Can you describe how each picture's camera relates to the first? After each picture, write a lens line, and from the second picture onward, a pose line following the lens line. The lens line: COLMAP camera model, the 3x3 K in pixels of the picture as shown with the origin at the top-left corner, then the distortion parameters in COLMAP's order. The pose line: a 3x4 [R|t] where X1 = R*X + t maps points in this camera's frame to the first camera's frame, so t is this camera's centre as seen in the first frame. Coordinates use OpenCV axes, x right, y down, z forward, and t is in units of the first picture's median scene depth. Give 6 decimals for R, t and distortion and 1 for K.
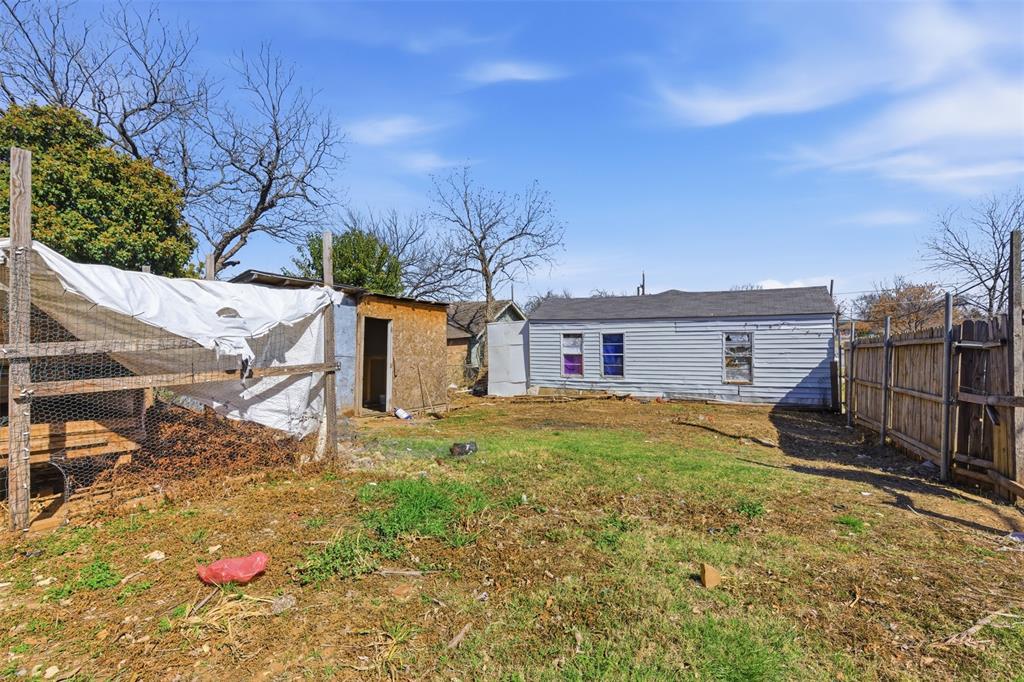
lens RADIAL K [[466.0, 0, 518.0], [0, 466.0, 344.2], [0, 0, 1]] dist [-0.000064, 0.000434]
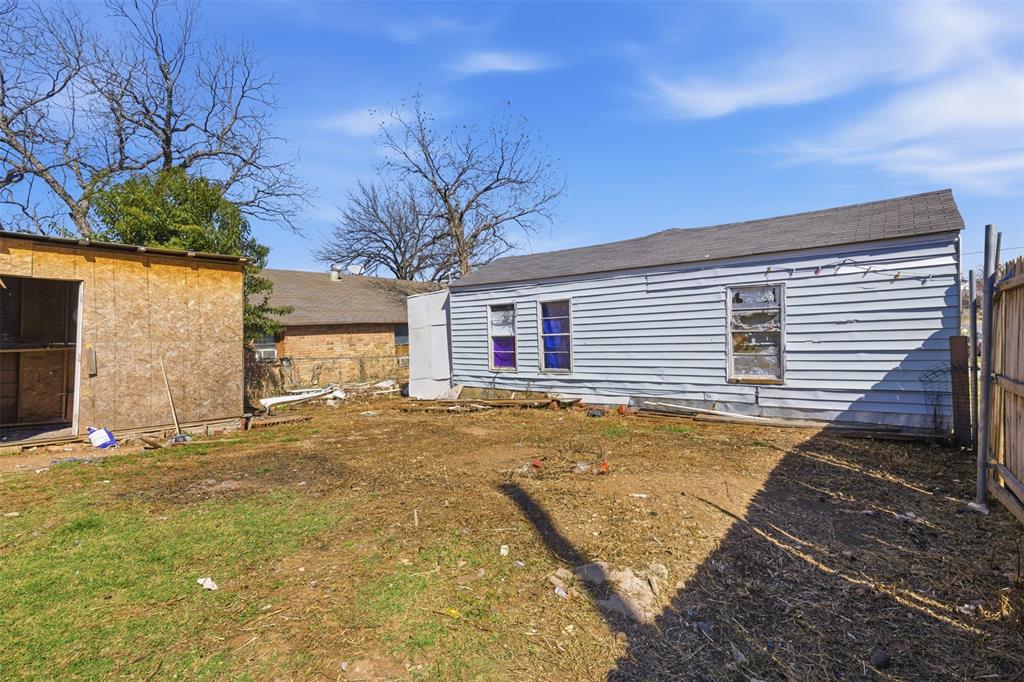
lens RADIAL K [[483.6, 0, 512.0], [0, 483.6, 341.0], [0, 0, 1]] dist [-0.001019, -0.000155]
pose [[0.979462, -0.021221, -0.200510, 0.282760], [0.024428, 0.999610, 0.013534, 0.020793], [0.200145, -0.018154, 0.979598, 0.367833]]
